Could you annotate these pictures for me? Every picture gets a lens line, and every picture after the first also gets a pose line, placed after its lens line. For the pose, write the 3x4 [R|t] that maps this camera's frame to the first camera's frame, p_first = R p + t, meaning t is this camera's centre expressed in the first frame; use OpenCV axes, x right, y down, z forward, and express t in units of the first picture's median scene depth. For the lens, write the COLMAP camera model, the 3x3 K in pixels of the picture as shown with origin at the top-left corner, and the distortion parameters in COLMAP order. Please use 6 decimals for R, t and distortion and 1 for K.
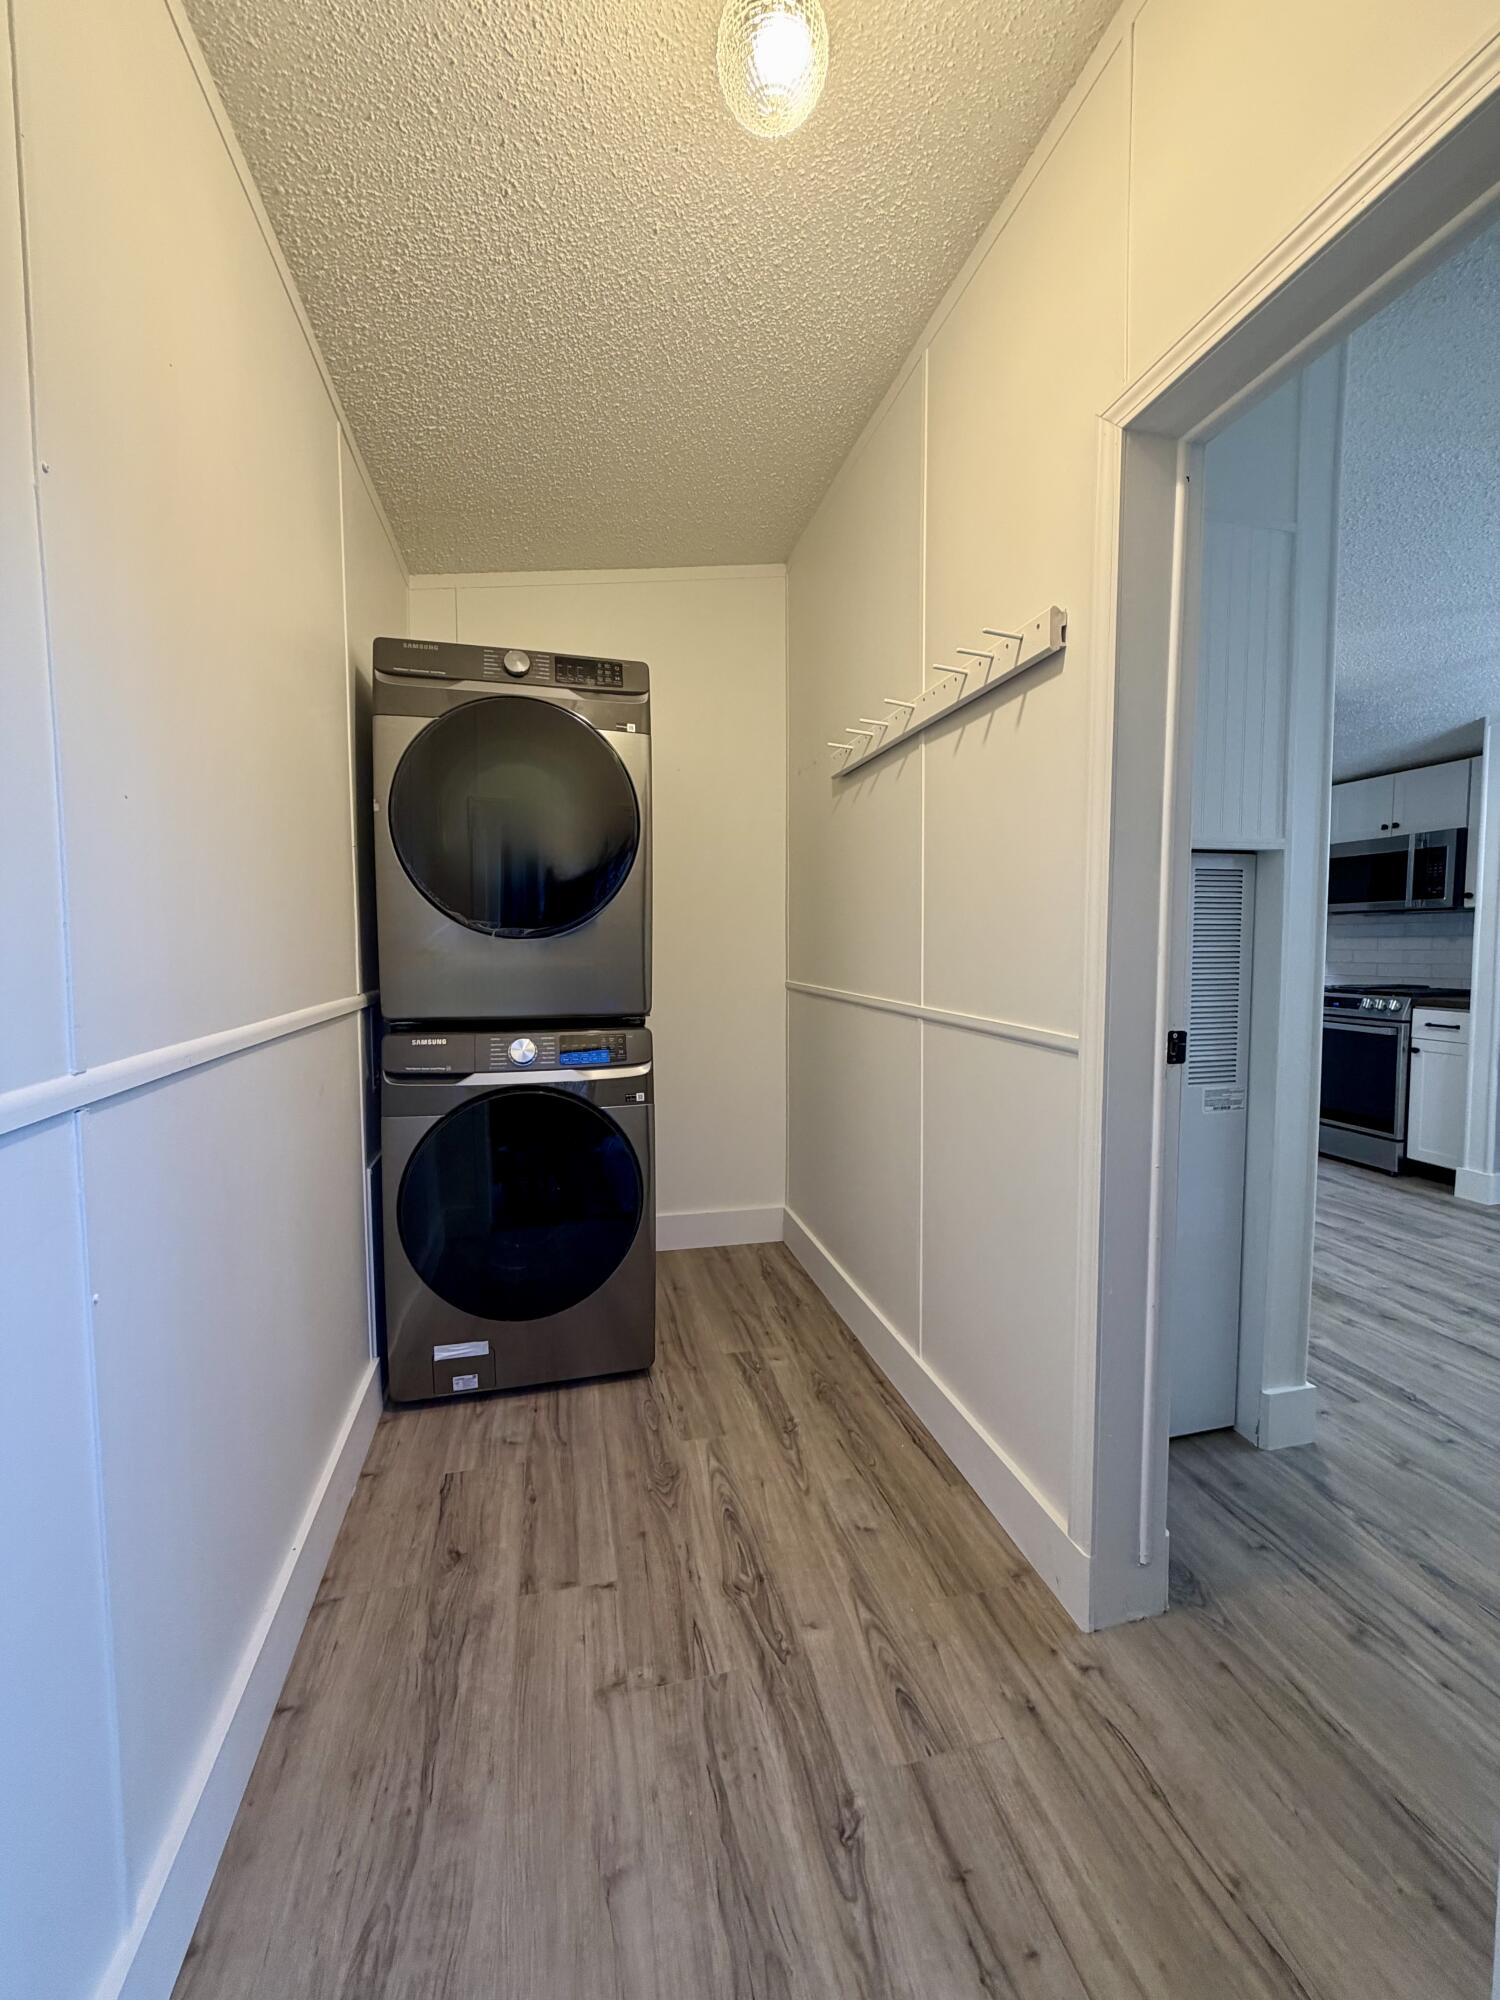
lens RADIAL K [[791.3, 0, 728.4], [0, 791.3, 985.5], [0, 0, 1]] dist [-0.003310, 0.001017]
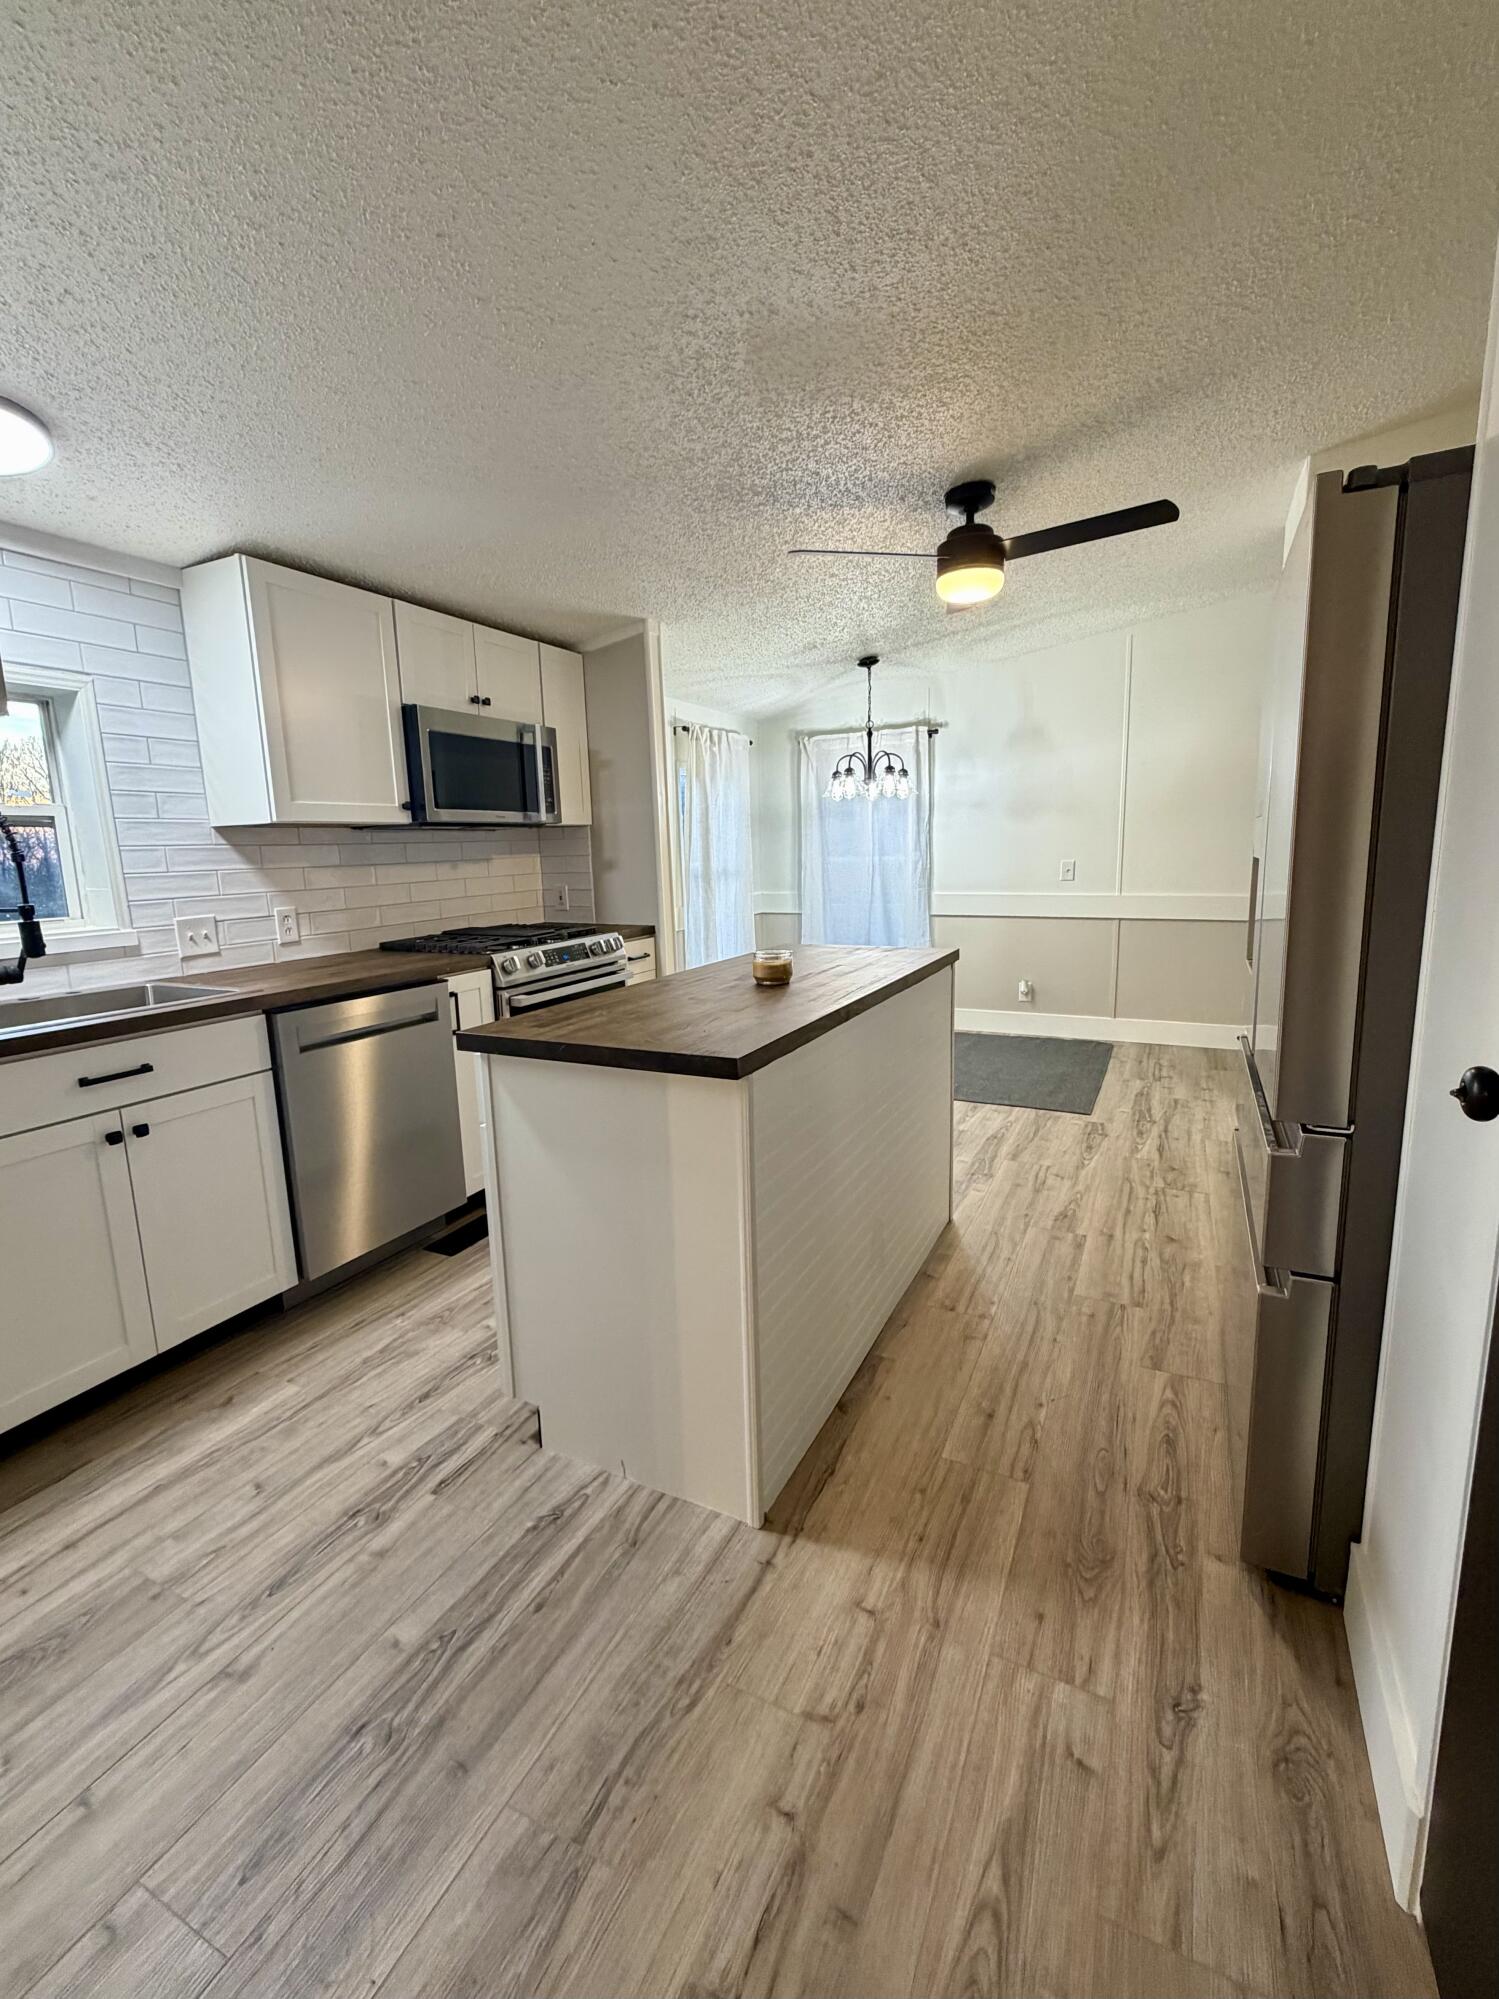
lens RADIAL K [[865.5, 0, 745.8], [0, 865.5, 994.2], [0, 0, 1]] dist [-0.002691, 0.000414]
pose [[-0.774896, -0.084468, 0.626420, 0.174545], [0.067743, 0.974225, 0.215166, -0.108424], [-0.628448, 0.209167, -0.749201, 1.614782]]
